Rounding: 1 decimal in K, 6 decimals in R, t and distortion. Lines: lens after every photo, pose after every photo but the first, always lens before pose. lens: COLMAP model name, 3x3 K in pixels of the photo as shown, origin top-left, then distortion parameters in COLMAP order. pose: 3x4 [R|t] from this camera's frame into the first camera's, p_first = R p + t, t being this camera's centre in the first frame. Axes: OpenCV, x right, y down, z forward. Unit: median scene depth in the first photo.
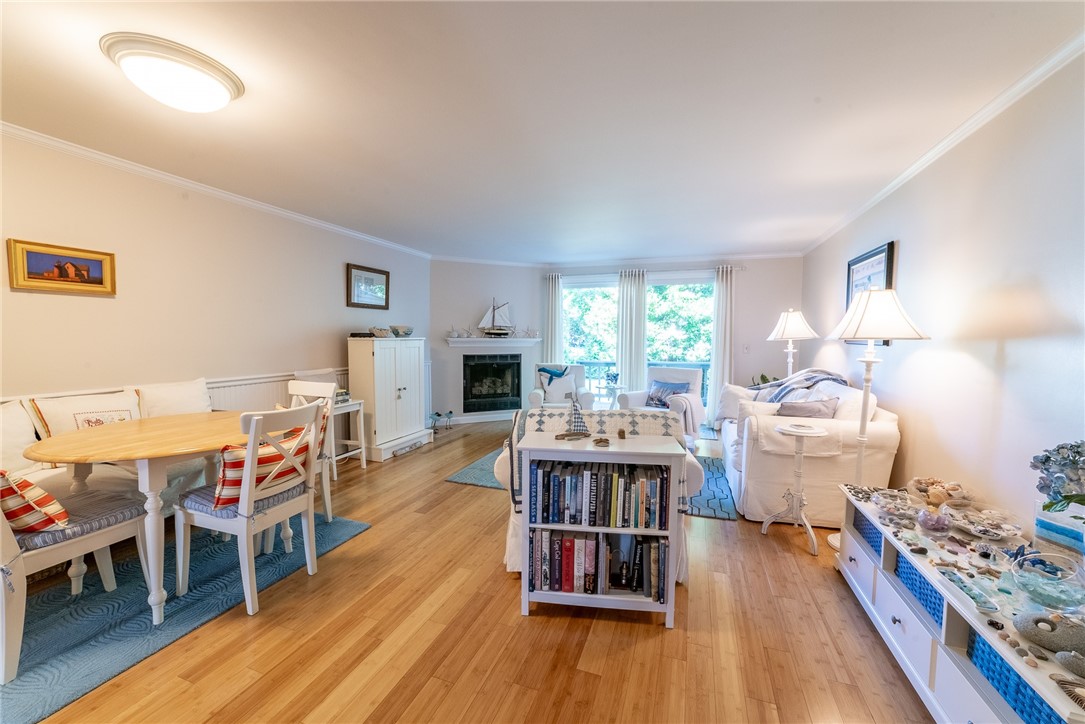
lens RADIAL K [[417.1, 0, 544.2], [0, 417.1, 362.4], [0, 0, 1]] dist [-0.029610, 0.010446]
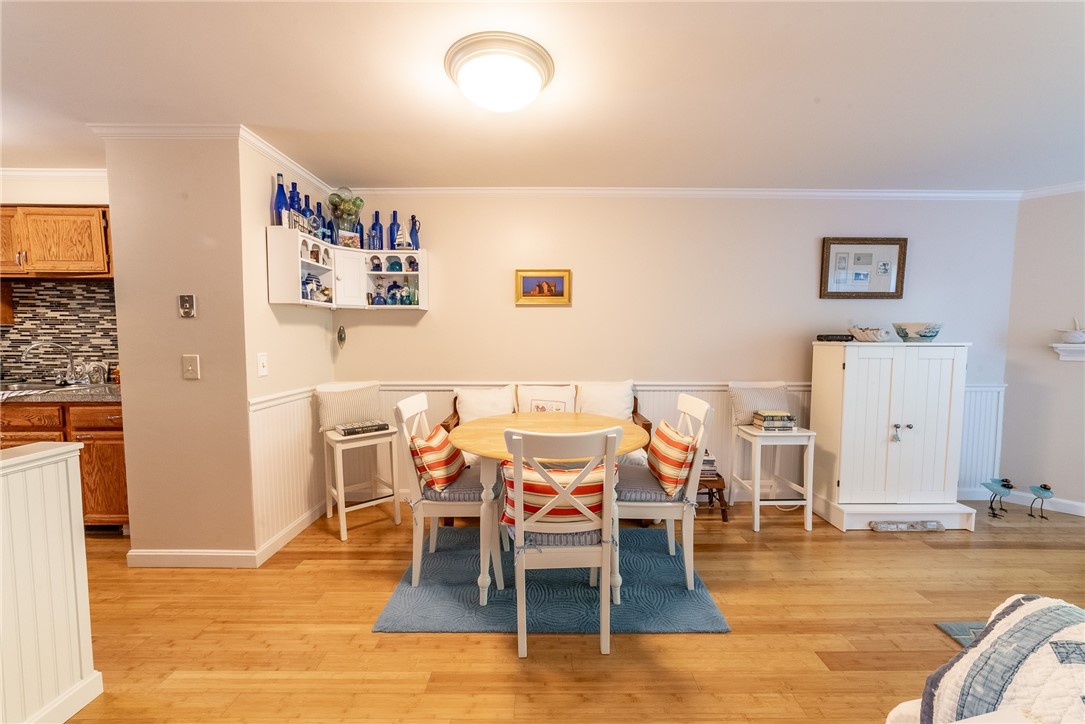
lens RADIAL K [[417.1, 0, 544.2], [0, 417.1, 362.4], [0, 0, 1]] dist [-0.029610, 0.010446]
pose [[0.337194, 0.052737, -0.939957, 0.077223], [-0.059478, 0.997629, 0.034636, -0.035444], [0.939555, 0.044228, 0.339531, 0.550907]]
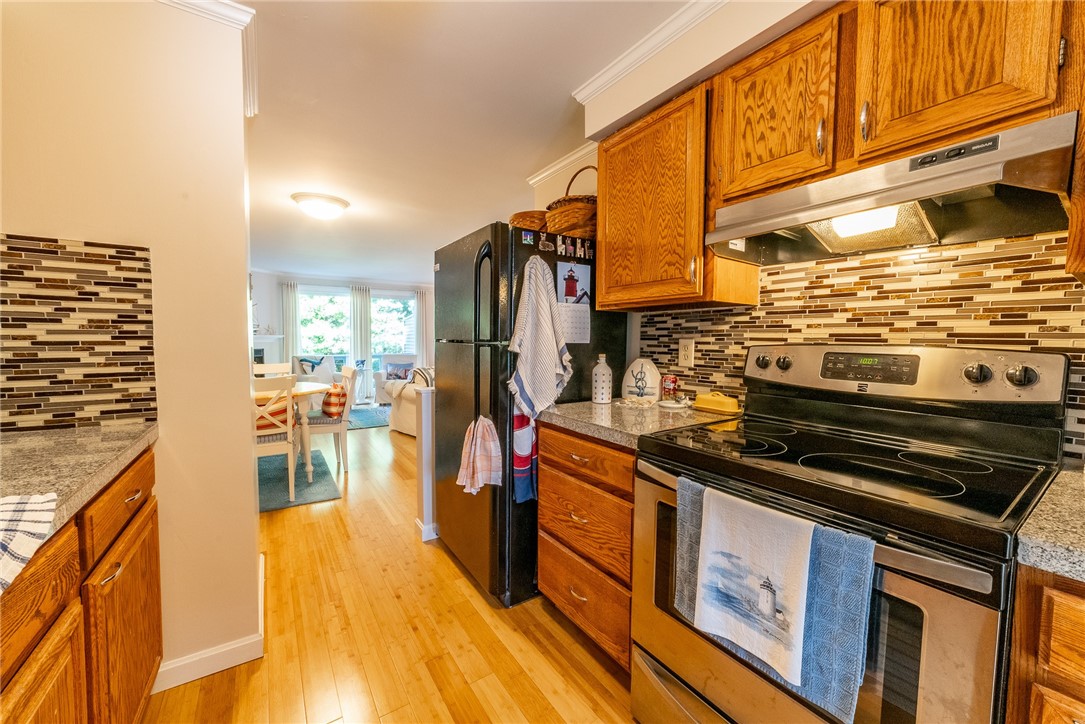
lens RADIAL K [[417.1, 0, 544.2], [0, 417.1, 362.4], [0, 0, 1]] dist [-0.029610, 0.010446]
pose [[0.594518, -0.047794, 0.802660, -1.323385], [0.046311, 0.998610, 0.025159, 0.062239], [-0.802747, 0.022214, 0.595905, -0.752620]]
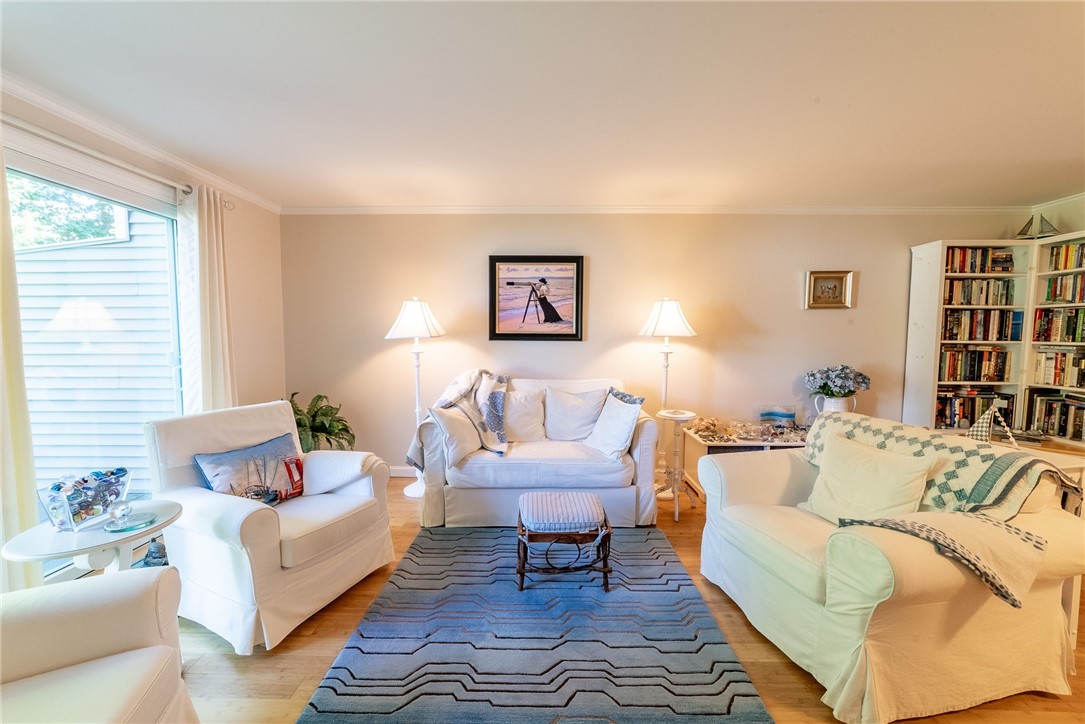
lens RADIAL K [[417.1, 0, 544.2], [0, 417.1, 362.4], [0, 0, 1]] dist [-0.029610, 0.010446]
pose [[-0.318200, -0.071538, 0.945321, -0.369945], [0.055709, 0.994015, 0.093975, -0.119376], [-0.946385, 0.082565, -0.312310, 1.787334]]
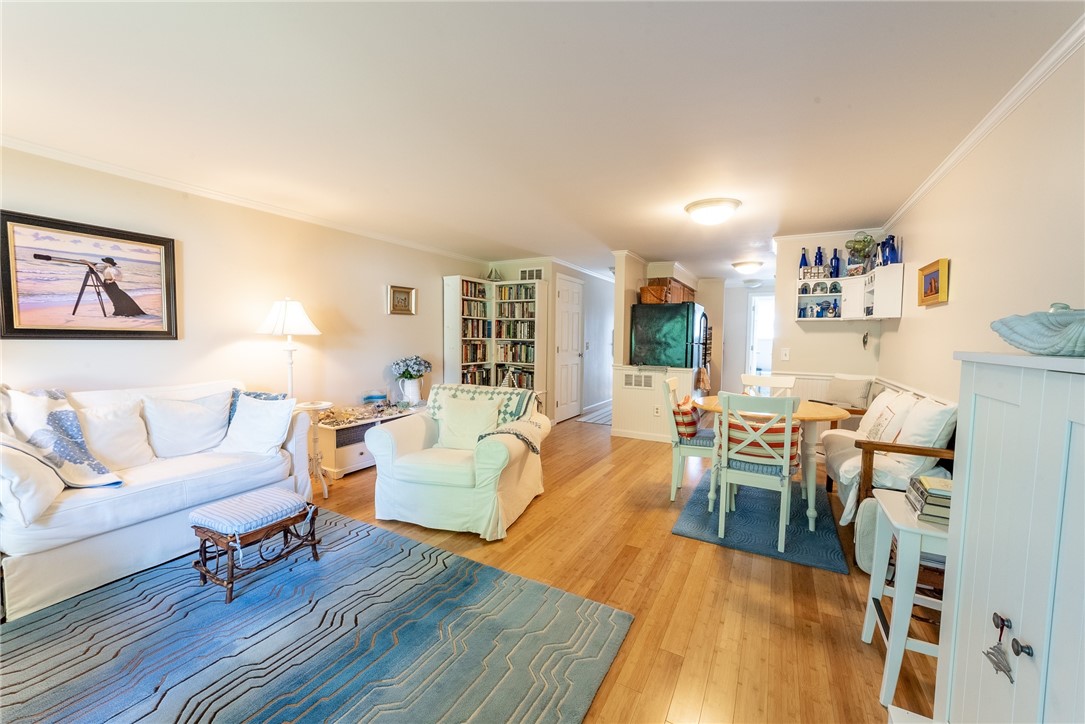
lens RADIAL K [[417.1, 0, 544.2], [0, 417.1, 362.4], [0, 0, 1]] dist [-0.029610, 0.010446]
pose [[-0.985296, -0.029430, 0.168302, -0.309043], [-0.007932, 0.991870, 0.127008, -0.145836], [-0.170671, 0.123805, -0.977519, 2.219072]]
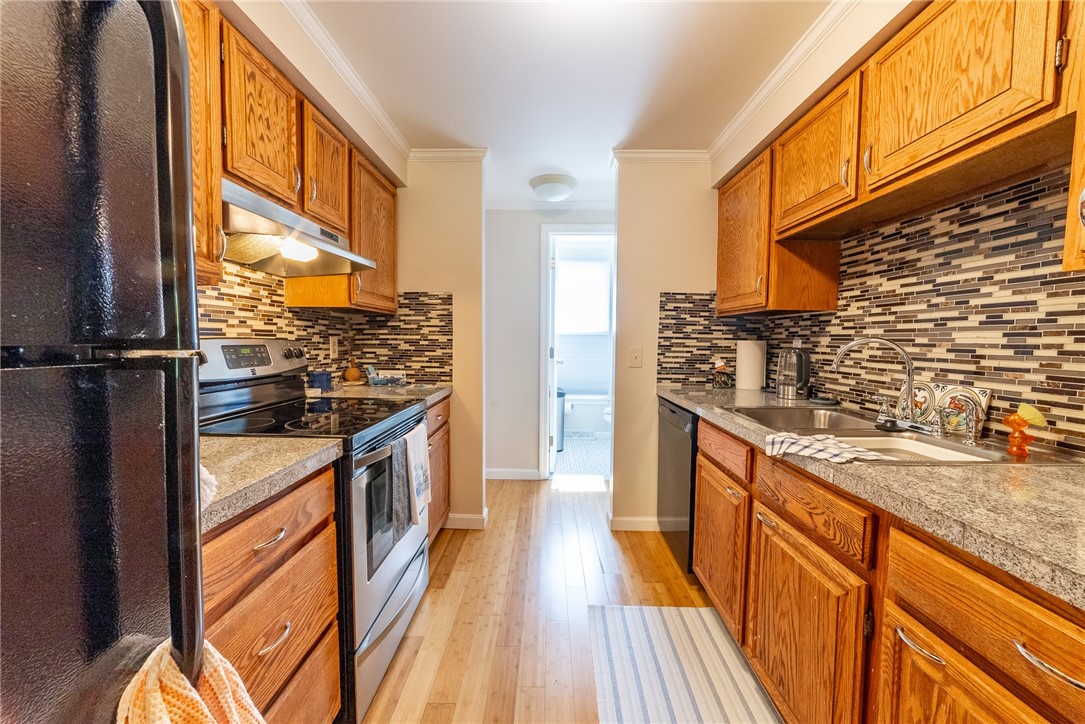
lens RADIAL K [[417.1, 0, 544.2], [0, 417.1, 362.4], [0, 0, 1]] dist [-0.029610, 0.010446]
pose [[-0.945343, 0.002542, -0.326068, -0.894990], [-0.037290, 0.992567, 0.115849, 0.017557], [0.323939, 0.121676, -0.938221, -0.003434]]
